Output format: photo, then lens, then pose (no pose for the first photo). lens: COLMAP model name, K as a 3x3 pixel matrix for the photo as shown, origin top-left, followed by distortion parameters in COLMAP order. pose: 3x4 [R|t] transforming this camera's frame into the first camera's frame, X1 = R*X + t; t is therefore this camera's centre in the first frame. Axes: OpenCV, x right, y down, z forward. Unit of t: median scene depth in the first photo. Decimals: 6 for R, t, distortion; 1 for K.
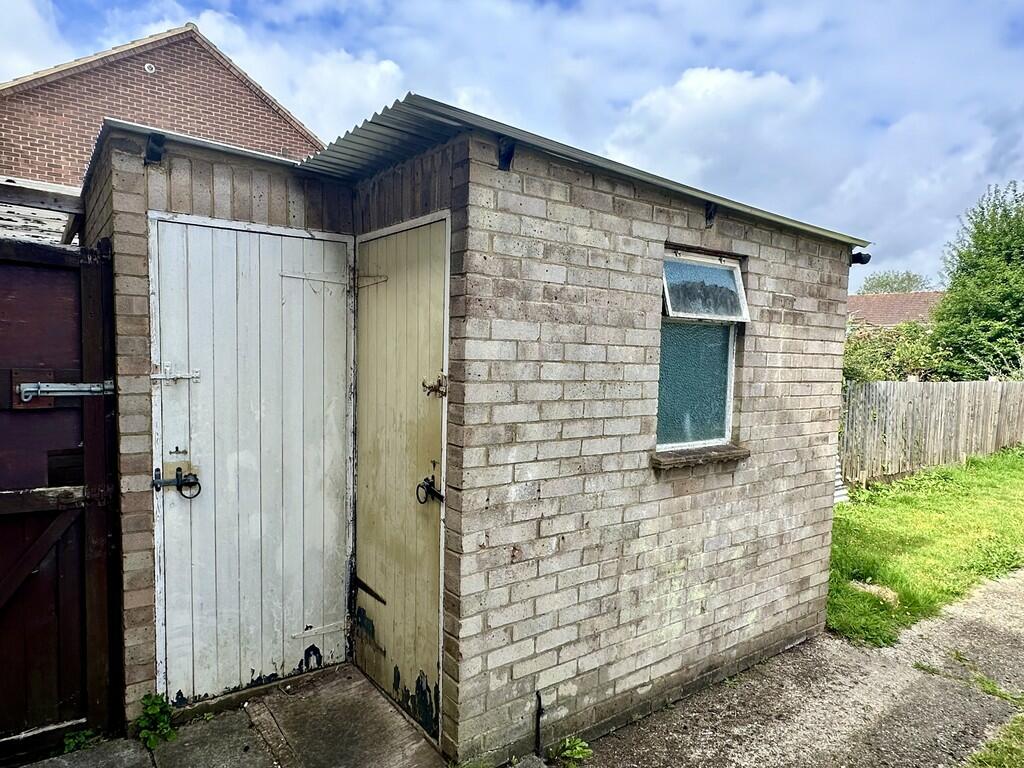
lens RADIAL K [[646.2, 0, 513.2], [0, 646.2, 406.5], [0, 0, 1]] dist [-0.000388, 0.000299]
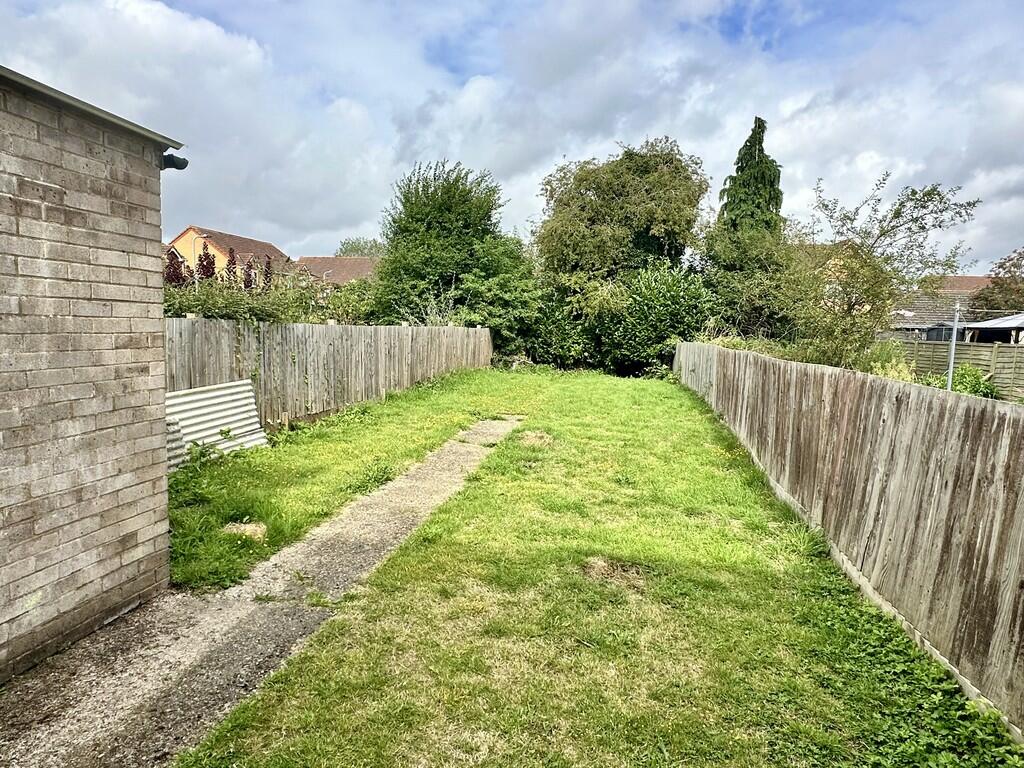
lens RADIAL K [[646.2, 0, 513.2], [0, 646.2, 406.5], [0, 0, 1]] dist [-0.000388, 0.000299]
pose [[0.731913, -0.093745, 0.674919, 0.260591], [0.050615, 0.995234, 0.083346, 0.052432], [-0.679516, -0.026841, 0.733170, 0.039812]]
